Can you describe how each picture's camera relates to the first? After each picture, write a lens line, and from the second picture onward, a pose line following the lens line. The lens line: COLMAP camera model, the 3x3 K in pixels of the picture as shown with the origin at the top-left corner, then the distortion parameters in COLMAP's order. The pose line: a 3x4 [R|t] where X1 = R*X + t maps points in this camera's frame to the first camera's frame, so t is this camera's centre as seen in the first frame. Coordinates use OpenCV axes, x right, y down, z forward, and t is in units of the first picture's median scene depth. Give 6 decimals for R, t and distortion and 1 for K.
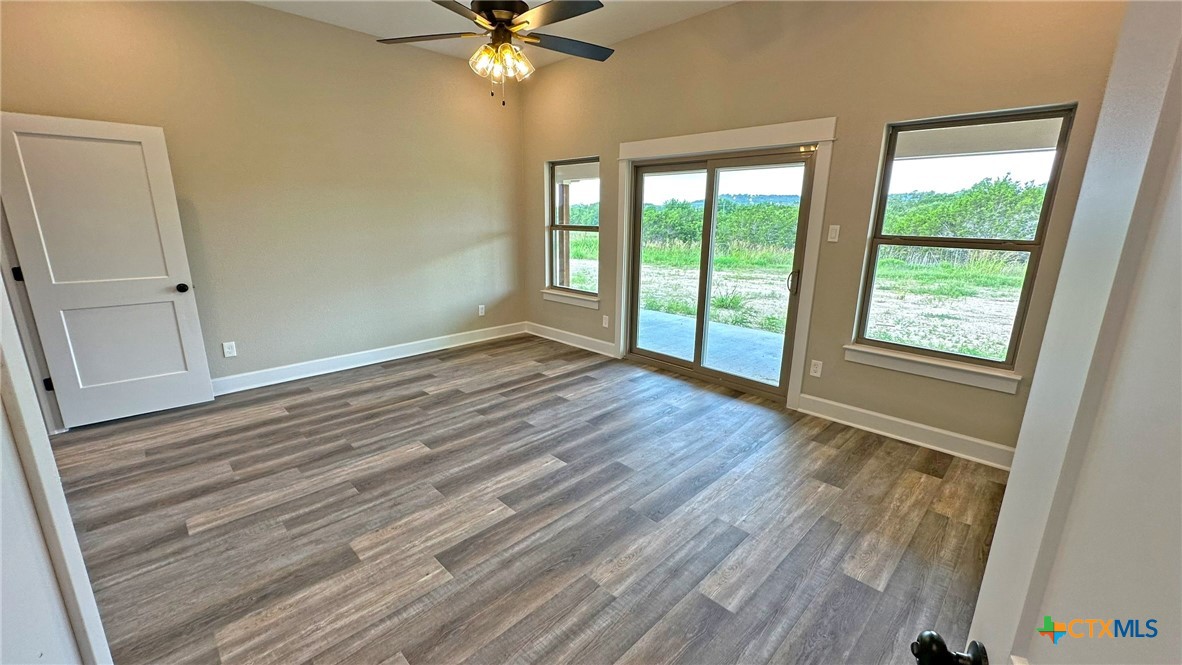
lens RADIAL K [[471.8, 0, 590.2], [0, 471.8, 331.8], [0, 0, 1]] dist [-0.001650, 0.000377]
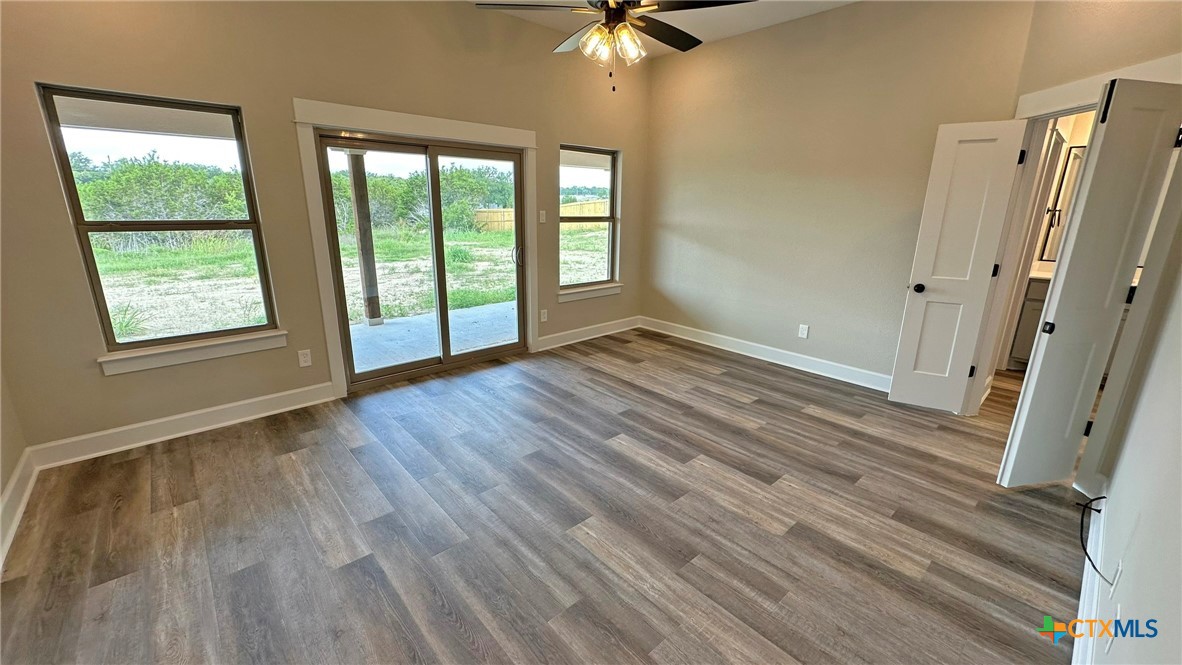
lens RADIAL K [[471.8, 0, 590.2], [0, 471.8, 331.8], [0, 0, 1]] dist [-0.001650, 0.000377]
pose [[0.050443, -0.270640, 0.961358, -1.079026], [0.228952, 0.940082, 0.252638, -0.247384], [-0.972130, 0.207361, 0.109384, 0.927929]]
